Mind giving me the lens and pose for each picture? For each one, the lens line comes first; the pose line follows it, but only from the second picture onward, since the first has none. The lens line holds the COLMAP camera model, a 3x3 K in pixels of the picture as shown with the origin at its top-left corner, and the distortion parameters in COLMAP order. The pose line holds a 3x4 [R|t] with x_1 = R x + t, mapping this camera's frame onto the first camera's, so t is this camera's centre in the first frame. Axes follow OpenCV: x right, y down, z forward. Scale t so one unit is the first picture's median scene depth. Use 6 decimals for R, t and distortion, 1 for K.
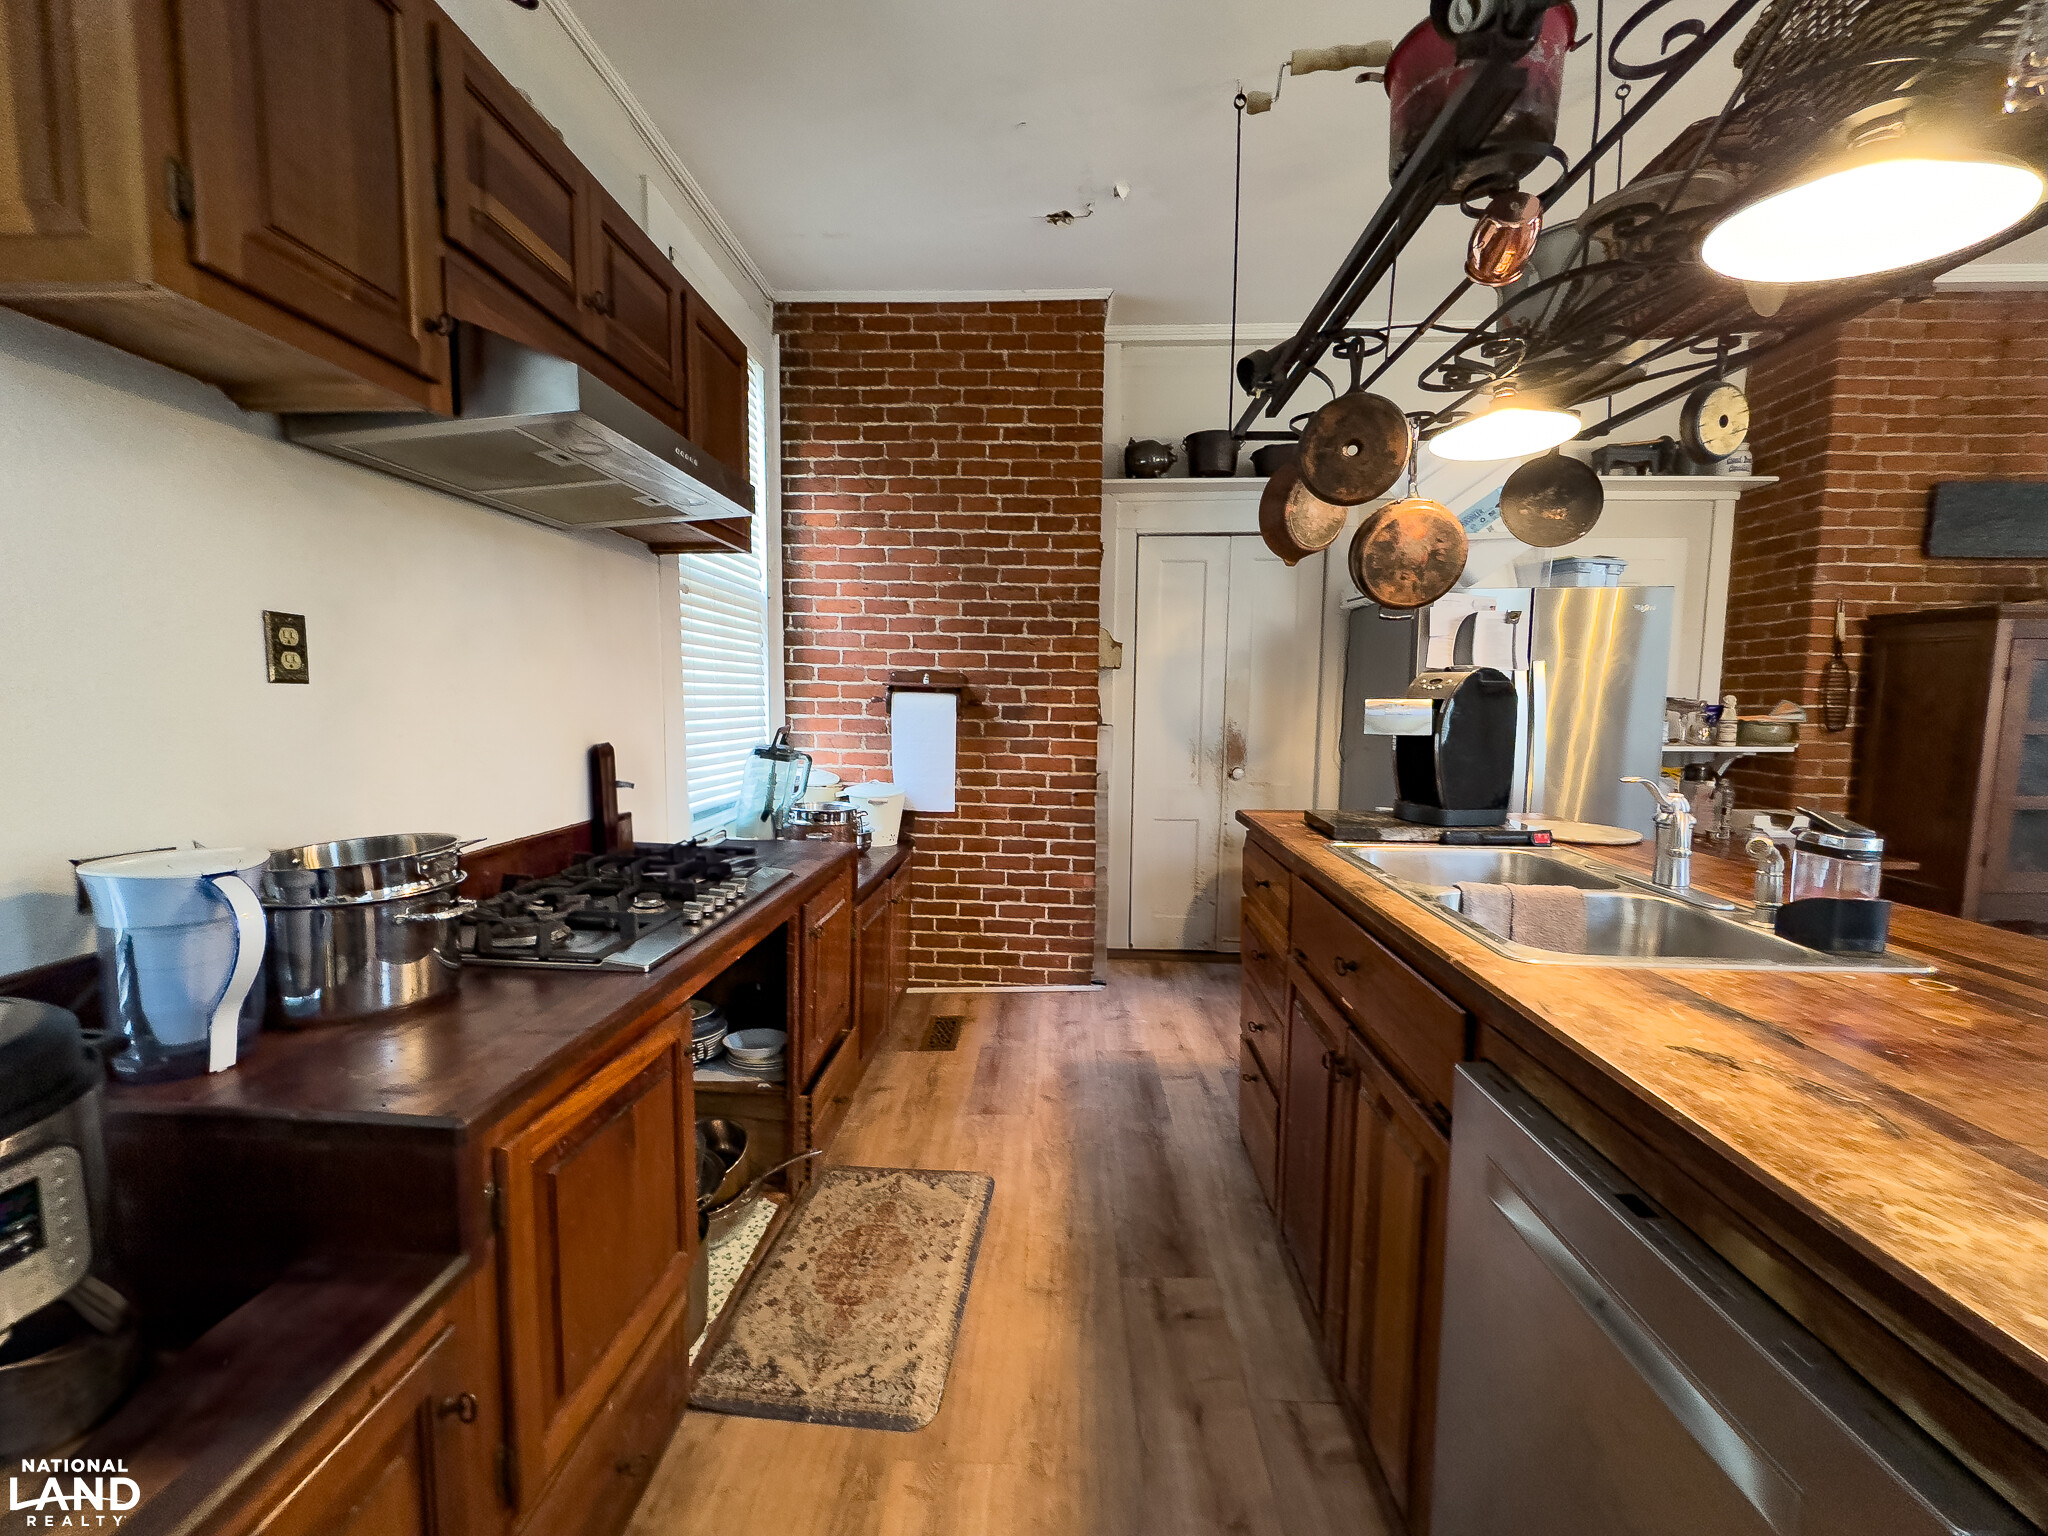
lens RADIAL K [[815.8, 0, 1024.0], [0, 815.8, 768.0], [0, 0, 1]] dist [0.005757, 0.000122]
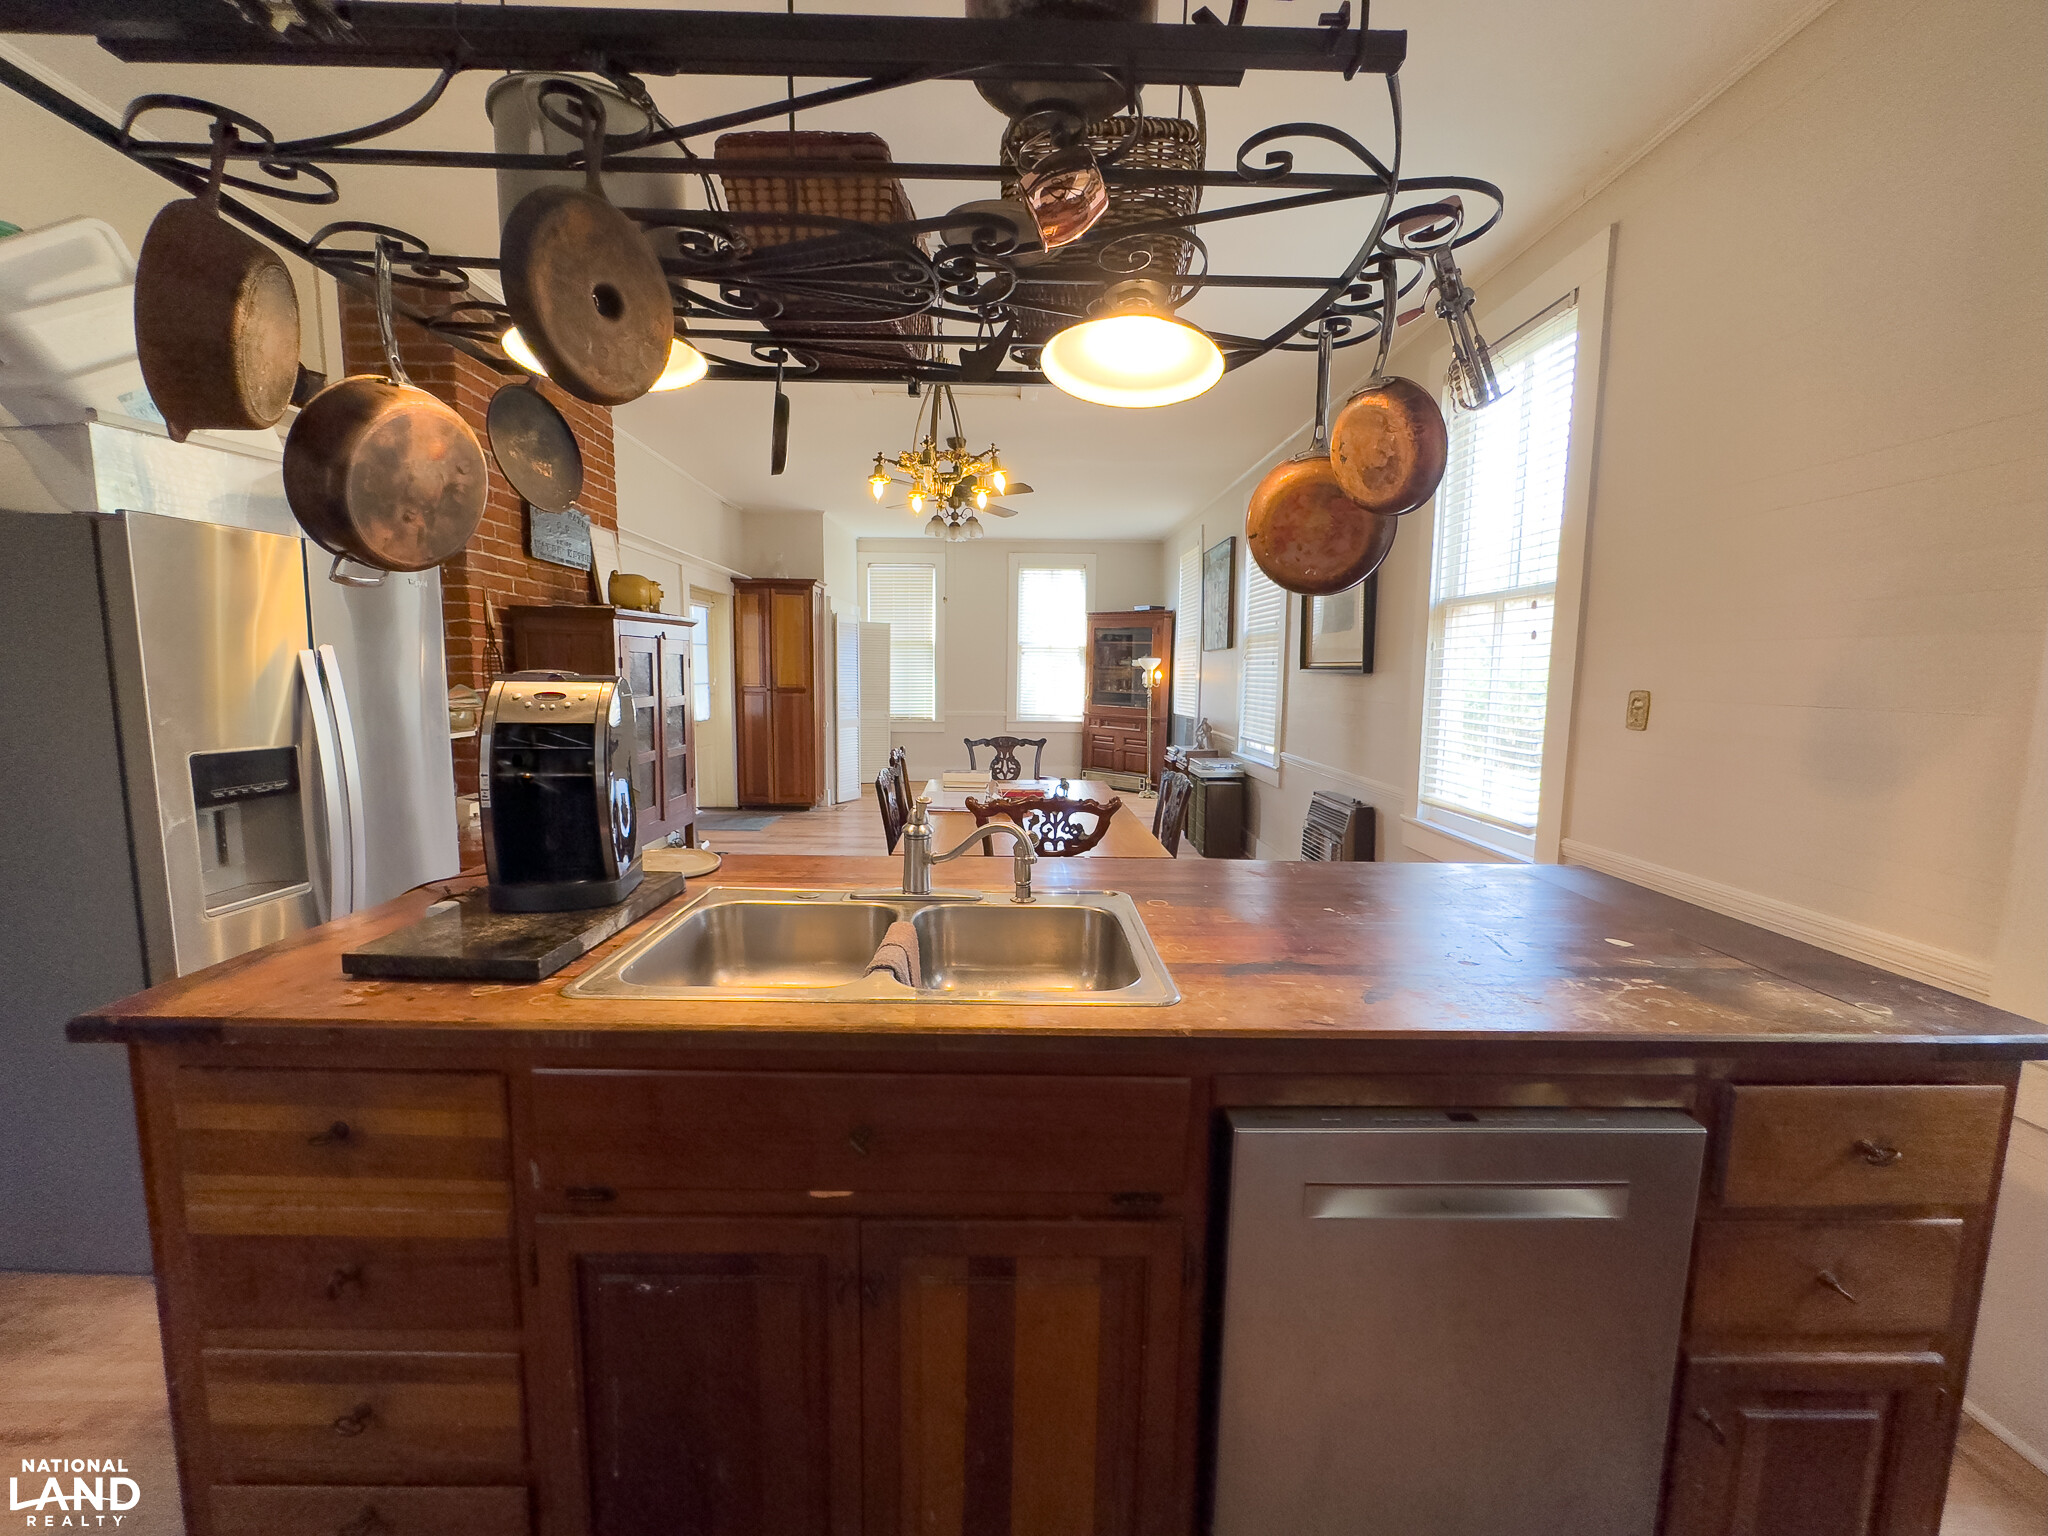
lens RADIAL K [[815.8, 0, 1024.0], [0, 815.8, 768.0], [0, 0, 1]] dist [0.005757, 0.000122]
pose [[-0.057279, -0.129884, 0.989873, -0.172888], [0.078576, 0.987839, 0.134163, -0.100477], [-0.995261, 0.085465, -0.046376, 0.608101]]
